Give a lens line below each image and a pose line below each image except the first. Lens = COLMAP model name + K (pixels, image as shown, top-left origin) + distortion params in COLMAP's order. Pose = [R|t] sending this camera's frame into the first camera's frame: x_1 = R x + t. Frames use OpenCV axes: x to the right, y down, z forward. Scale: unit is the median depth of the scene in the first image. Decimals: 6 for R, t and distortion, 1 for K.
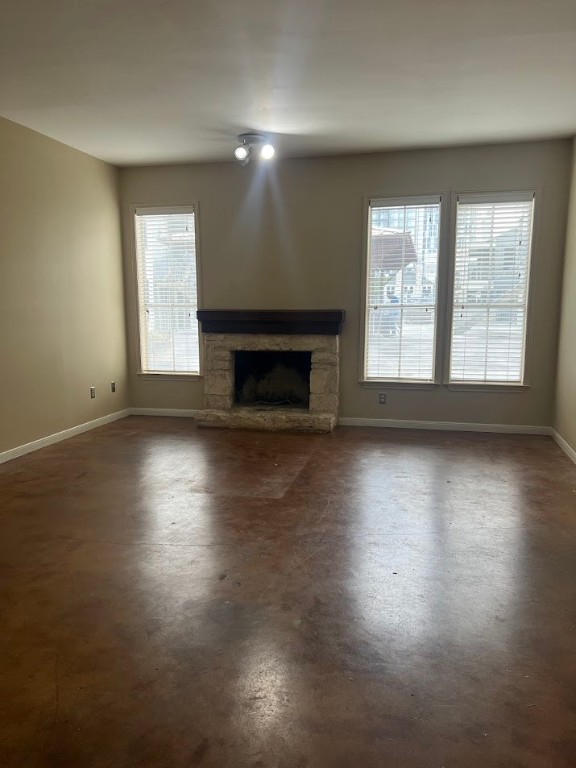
lens RADIAL K [[553.4, 0, 290.5], [0, 553.4, 387.1], [0, 0, 1]] dist [0.049636, 0.000792]
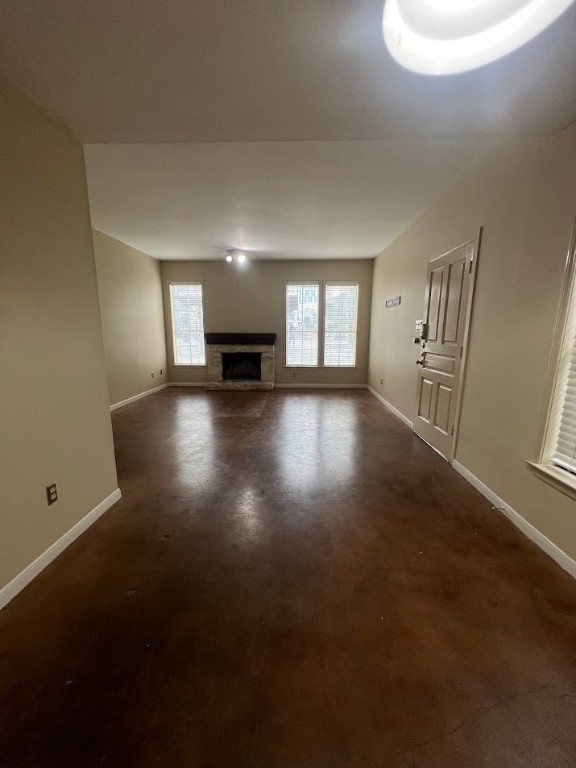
lens RADIAL K [[306.2, 0, 287.3], [0, 306.2, 386.2], [0, 0, 1]] dist [0.000913, 0.000197]
pose [[0.979901, -0.032698, 0.196788, -0.098498], [0.025793, 0.998962, 0.037551, 0.021162], [-0.197812, -0.031721, 0.979727, -0.164469]]
